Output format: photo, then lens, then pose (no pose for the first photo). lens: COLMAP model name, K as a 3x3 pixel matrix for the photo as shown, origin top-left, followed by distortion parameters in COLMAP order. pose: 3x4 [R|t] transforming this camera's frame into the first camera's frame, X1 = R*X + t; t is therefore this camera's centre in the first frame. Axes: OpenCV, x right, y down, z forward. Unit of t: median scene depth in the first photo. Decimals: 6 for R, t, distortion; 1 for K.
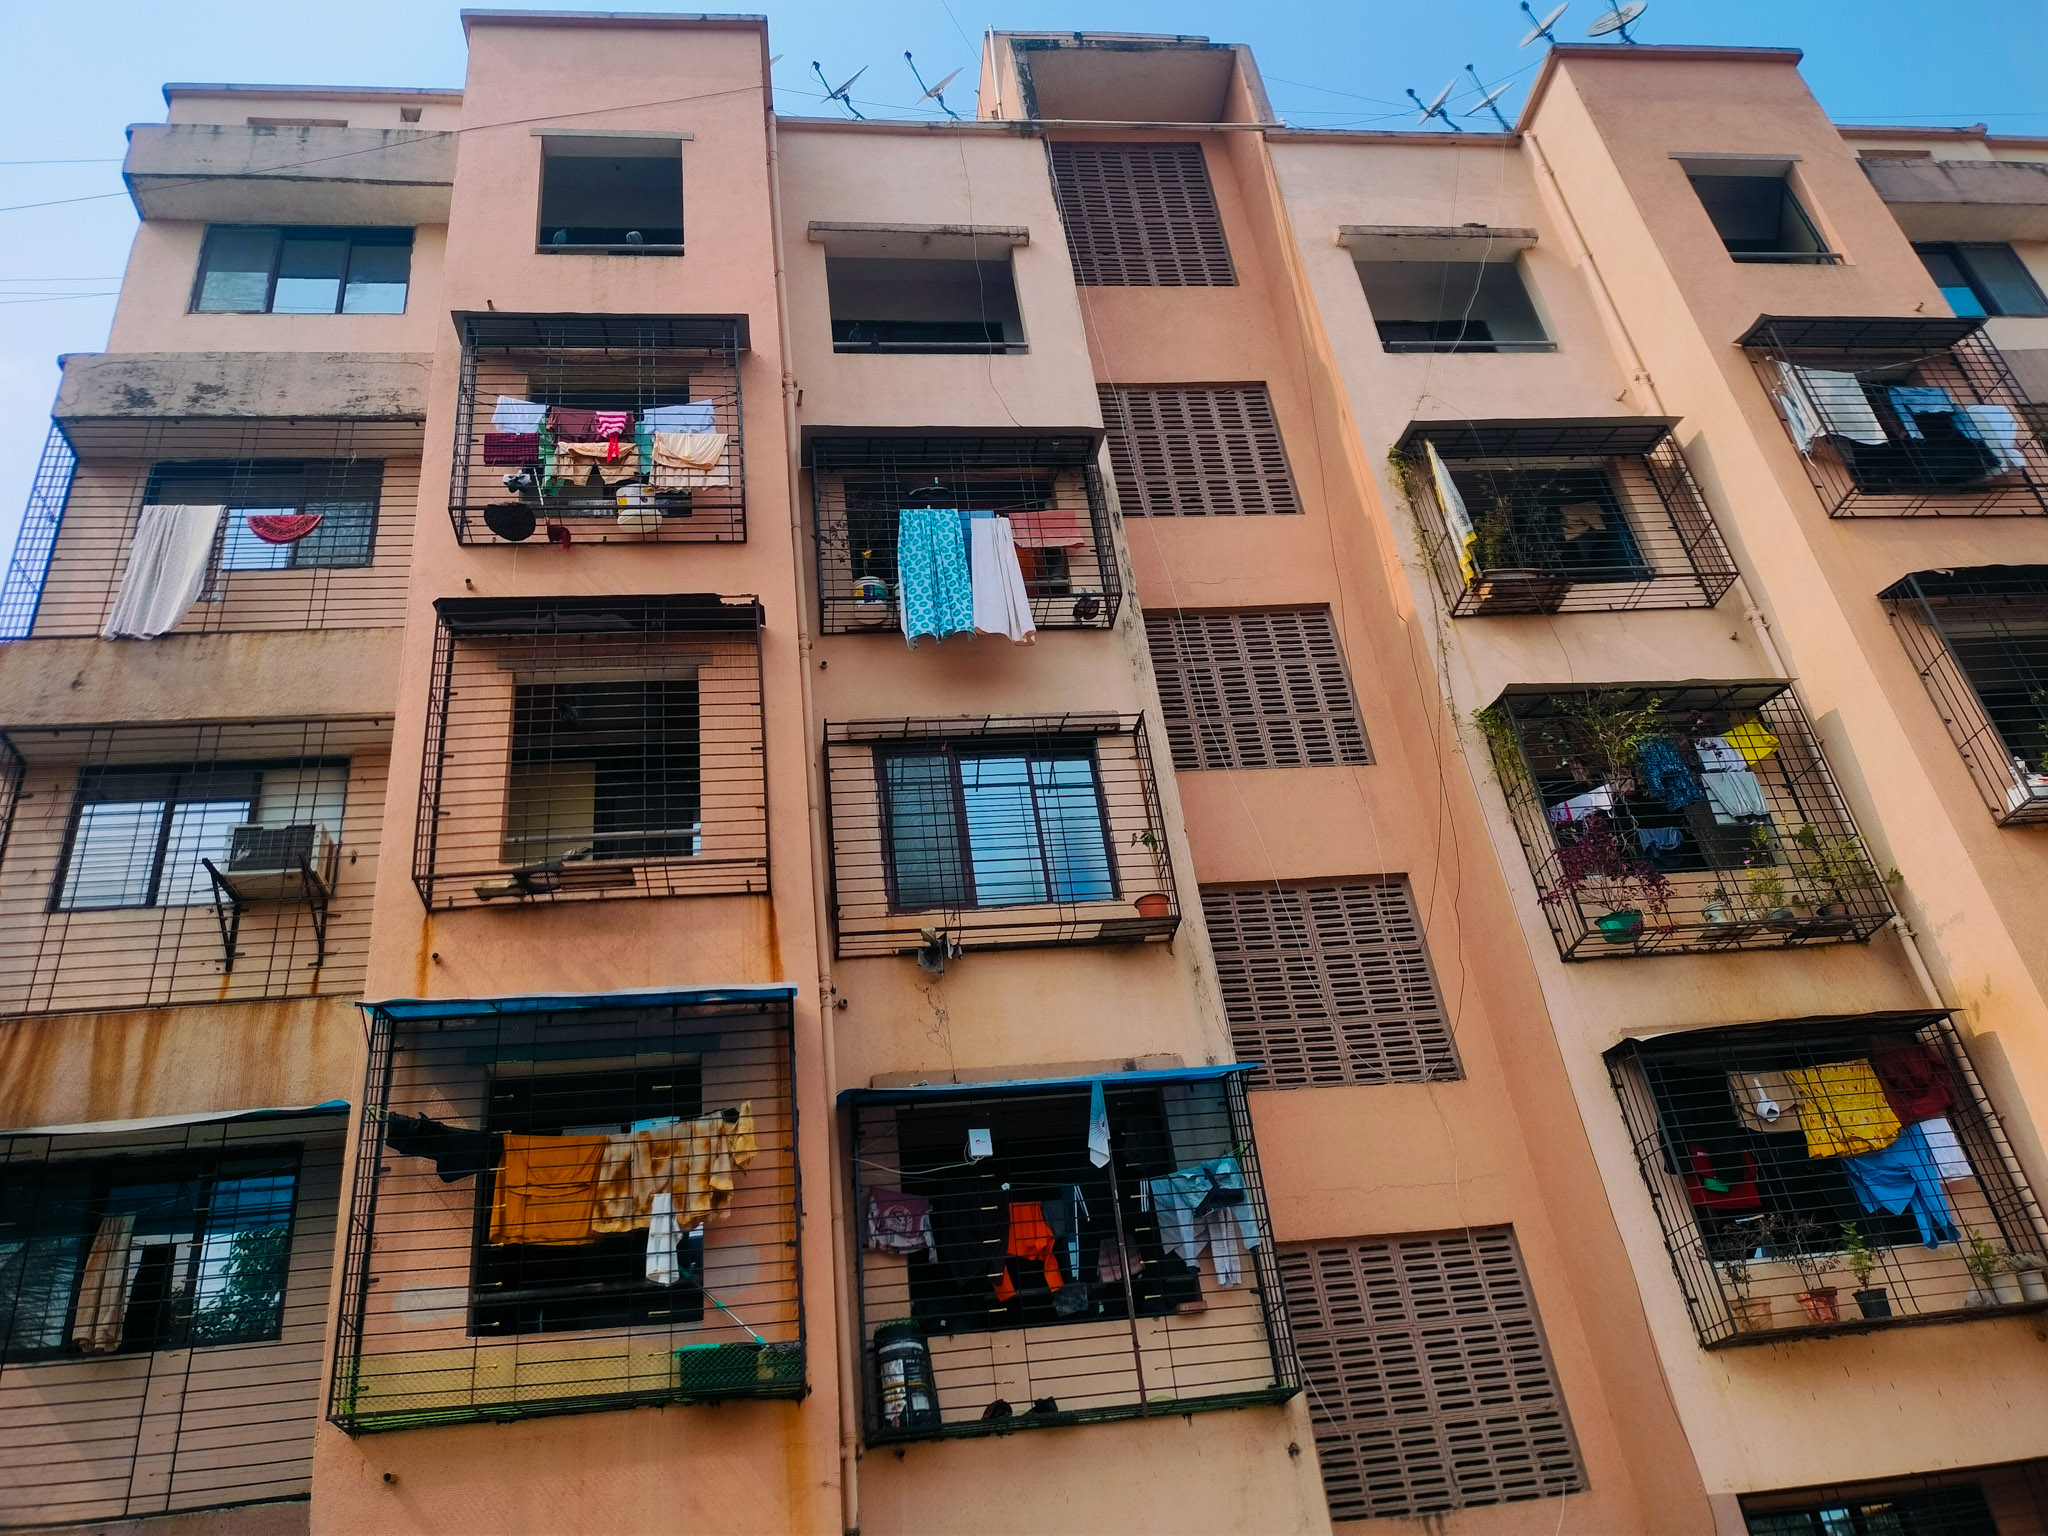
lens RADIAL K [[1519.9, 0, 1021.9], [0, 1519.9, 771.2], [0, 0, 1]] dist [0.065971, -0.079218]
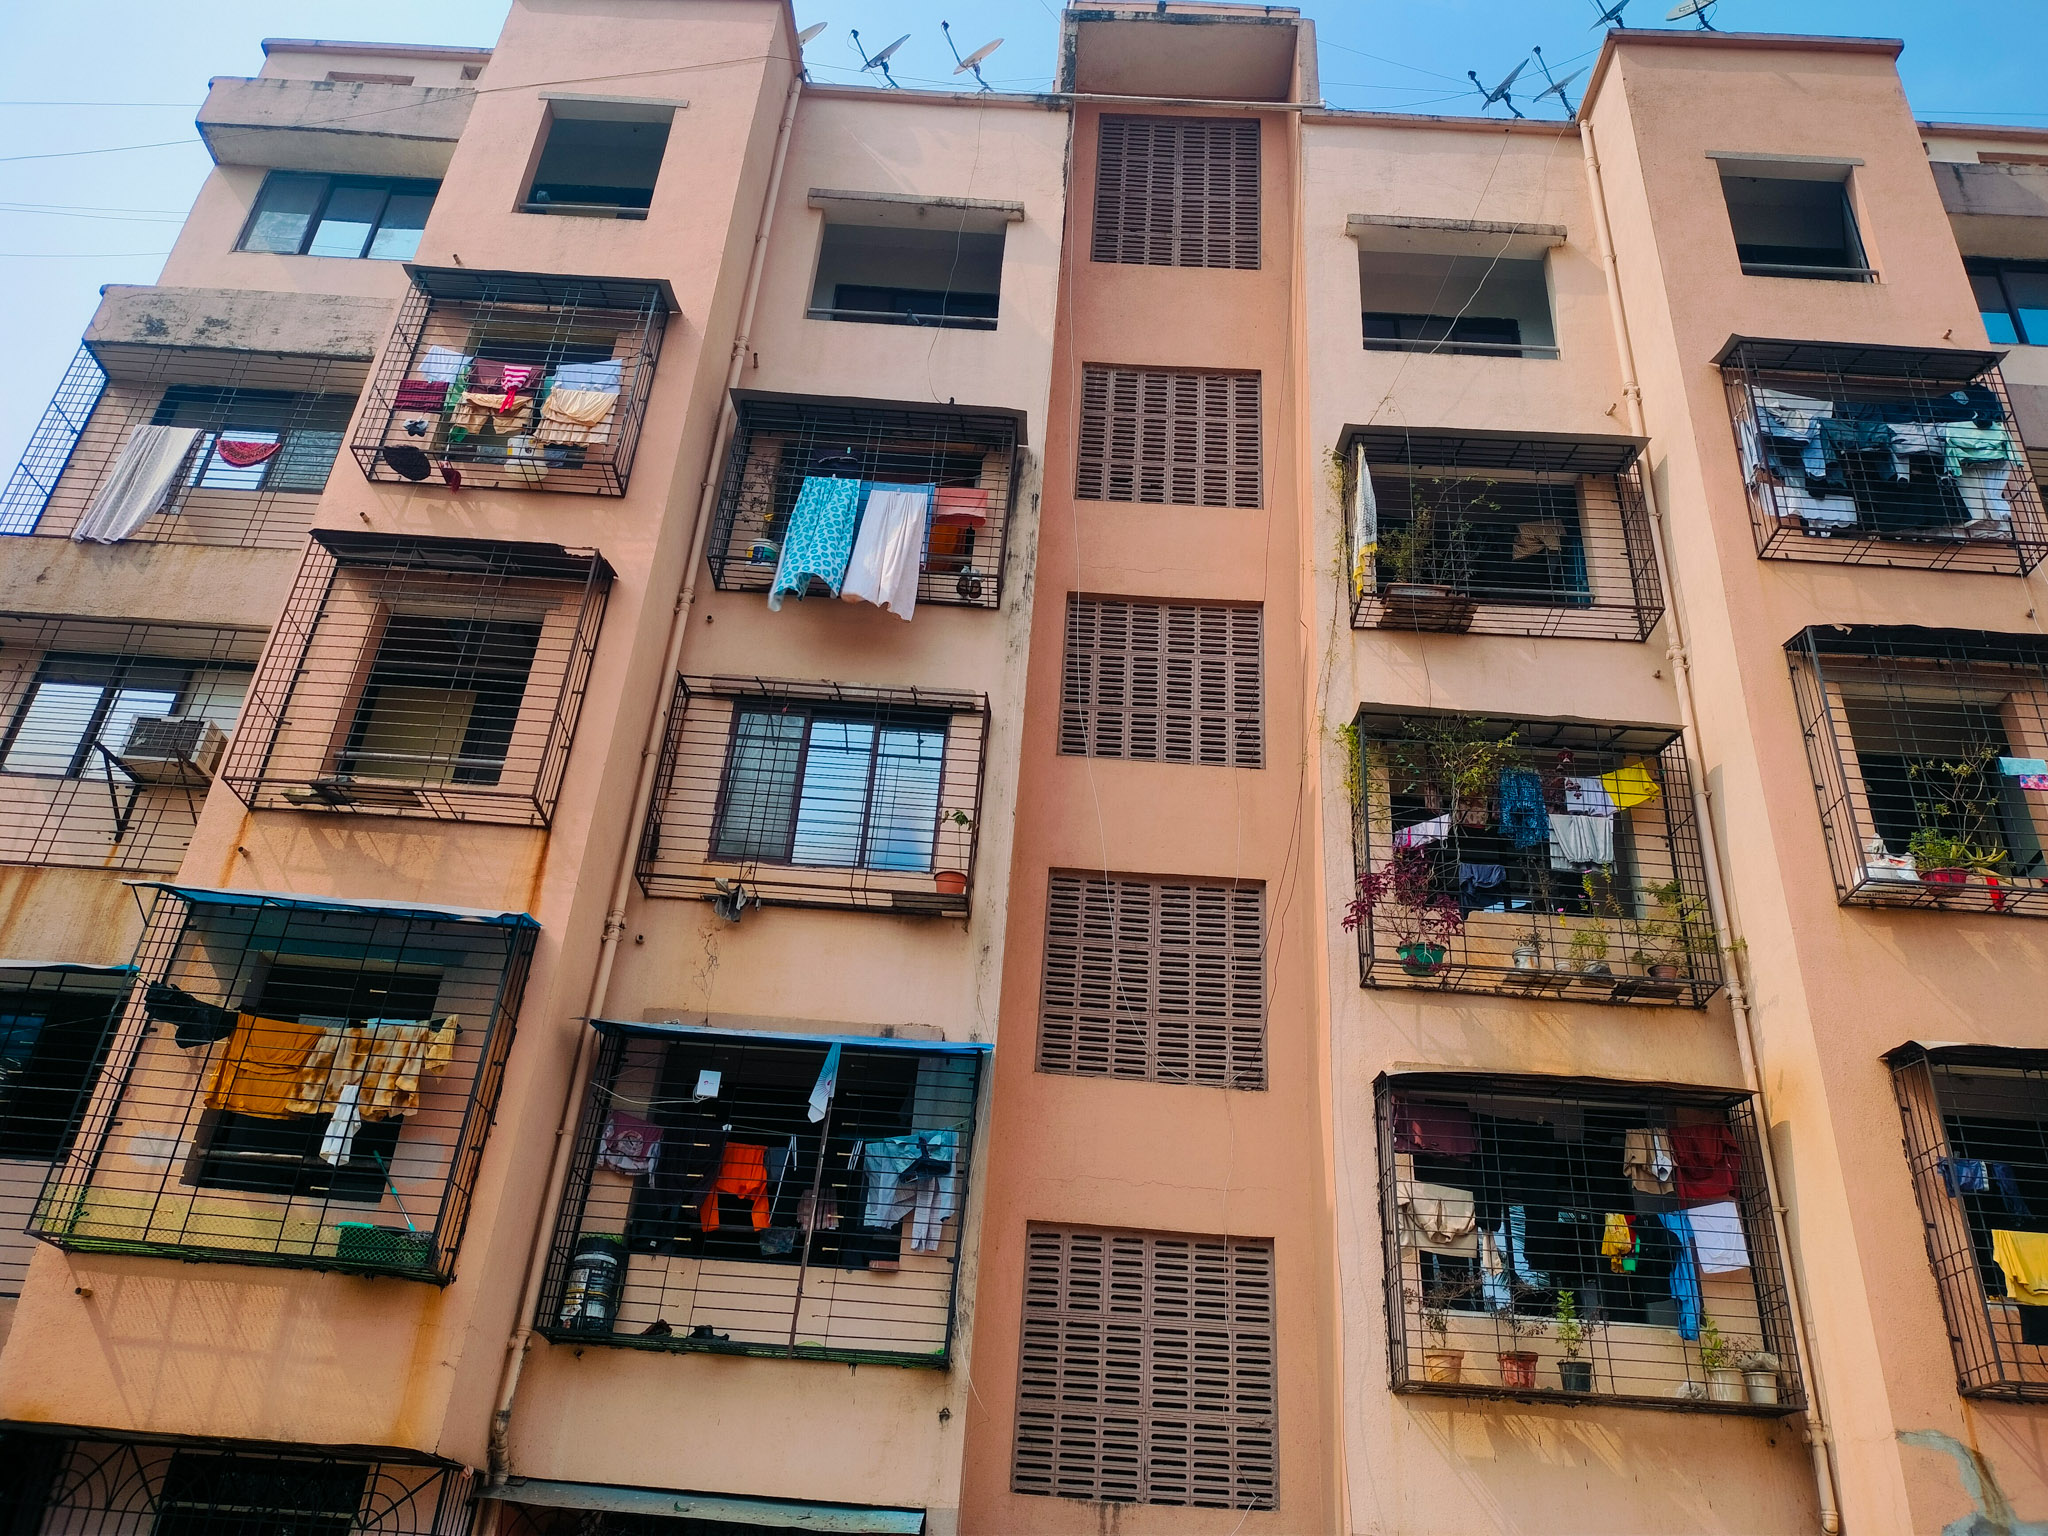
lens RADIAL K [[1519.9, 0, 1027.6], [0, 1519.9, 774.0], [0, 0, 1]] dist [0.065971, -0.079218]
pose [[0.979265, 0.106886, -0.172094, 0.297802], [-0.101152, 0.993993, 0.041779, -0.031822], [0.175526, -0.023505, 0.984194, -0.002879]]
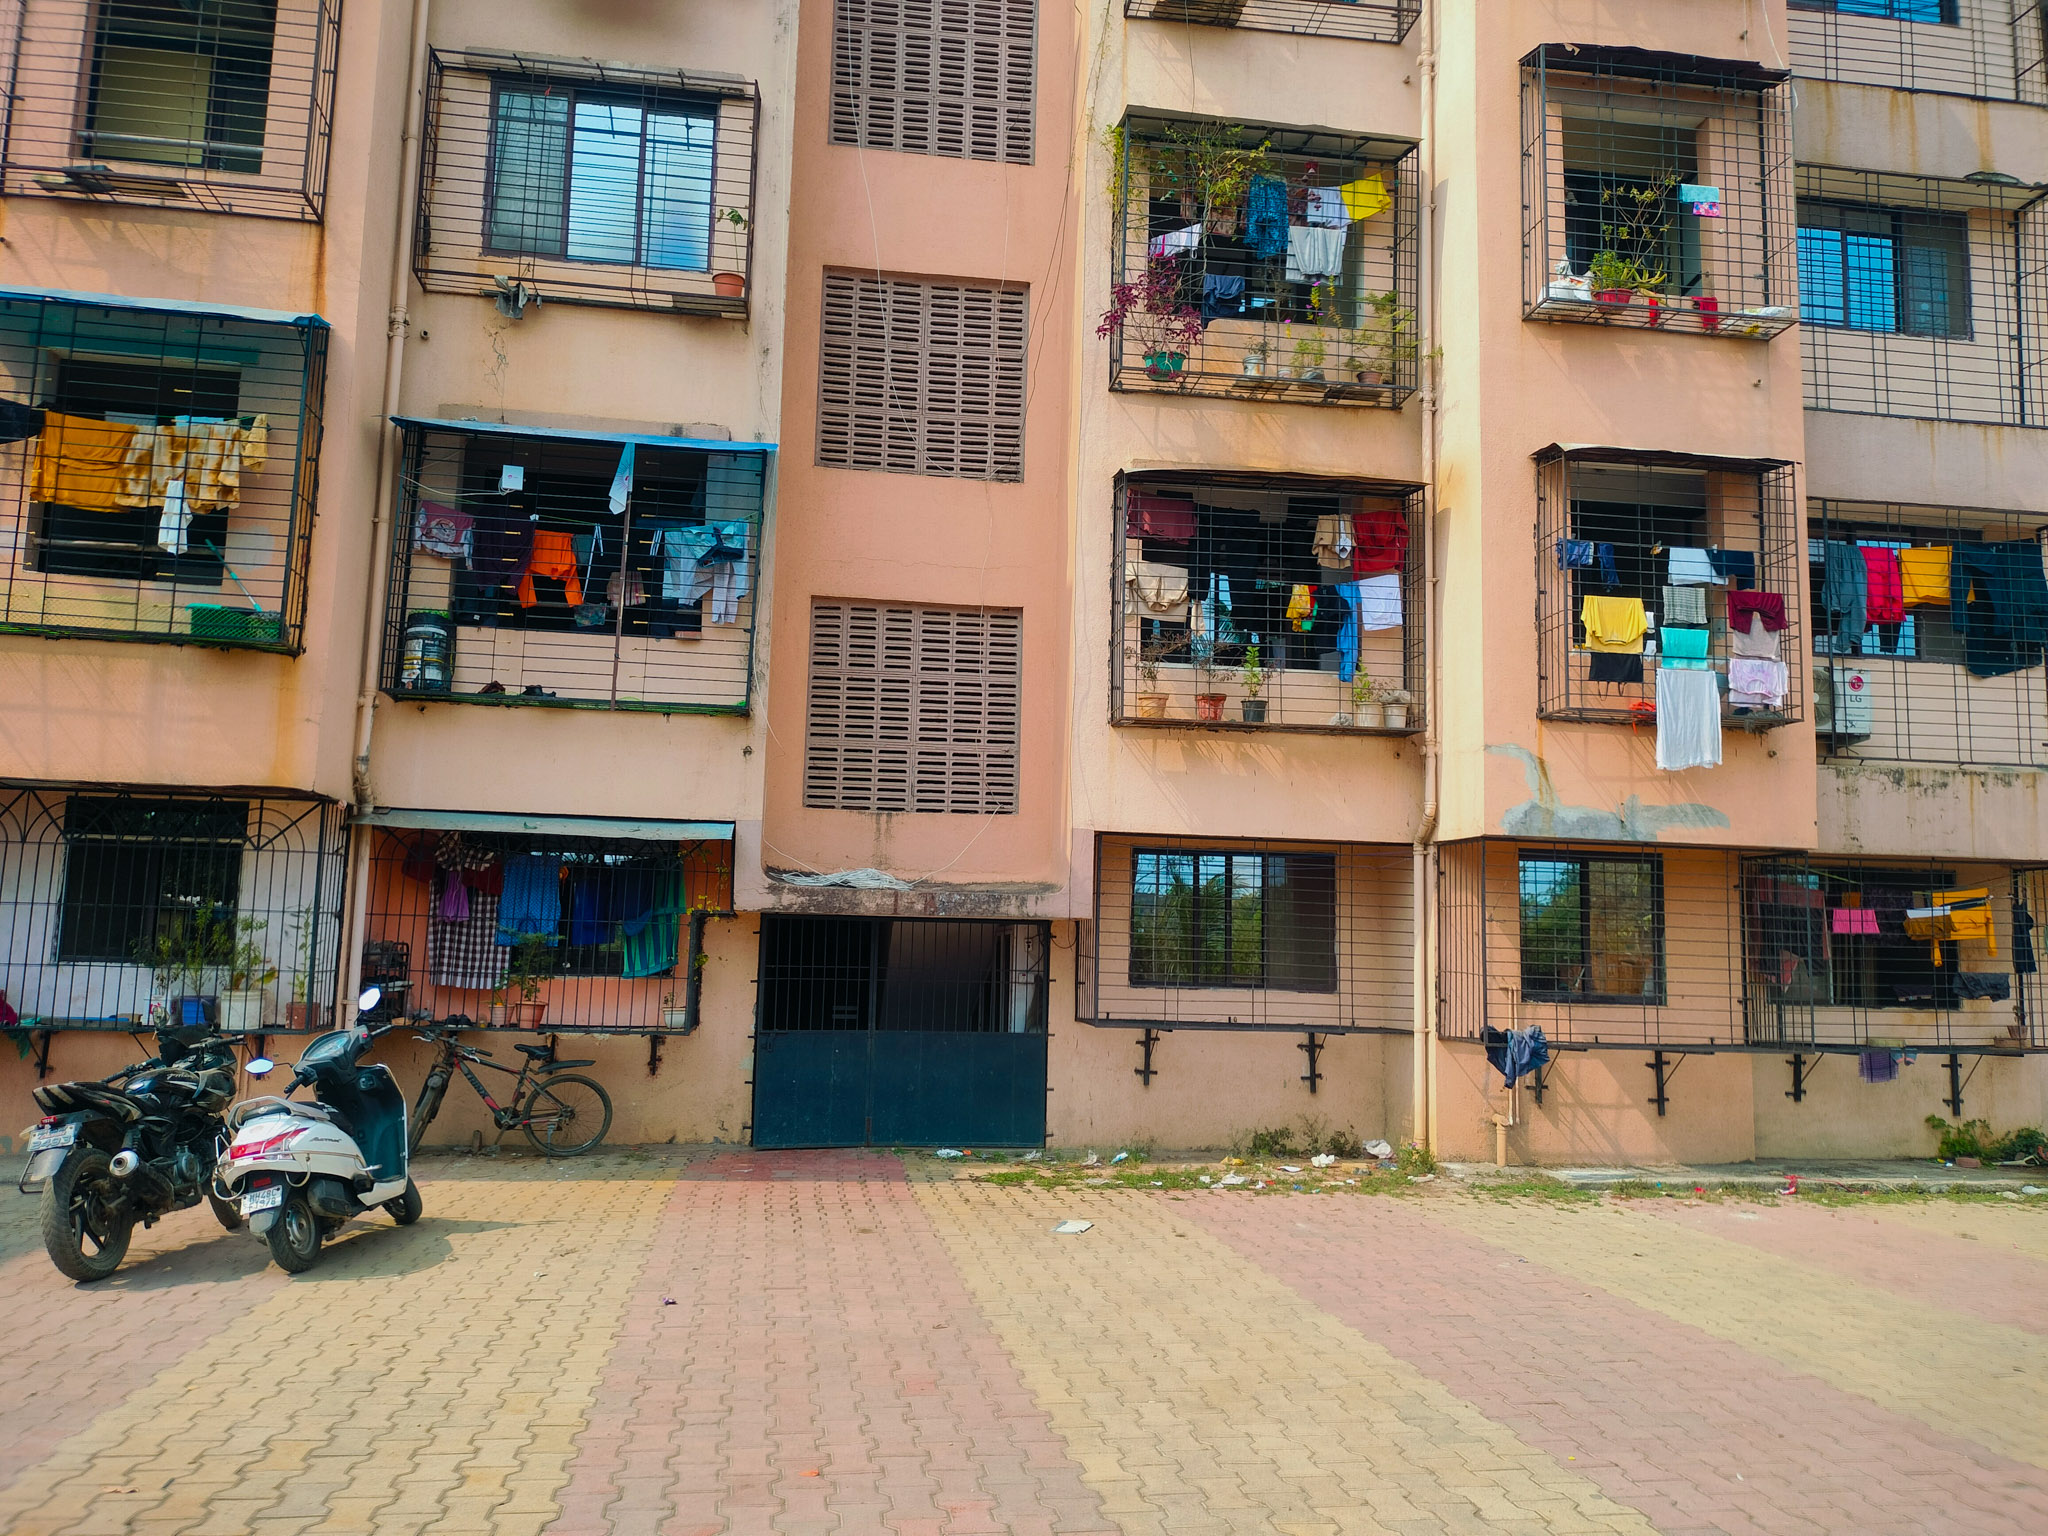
lens RADIAL K [[1519.9, 0, 1000.3], [0, 1519.9, 746.8], [0, 0, 1]] dist [0.065971, -0.079218]
pose [[0.989670, 0.142879, 0.011796, 0.299905], [-0.135180, 0.902600, 0.408705, -0.081768], [0.047749, -0.406078, 0.912590, -0.104688]]
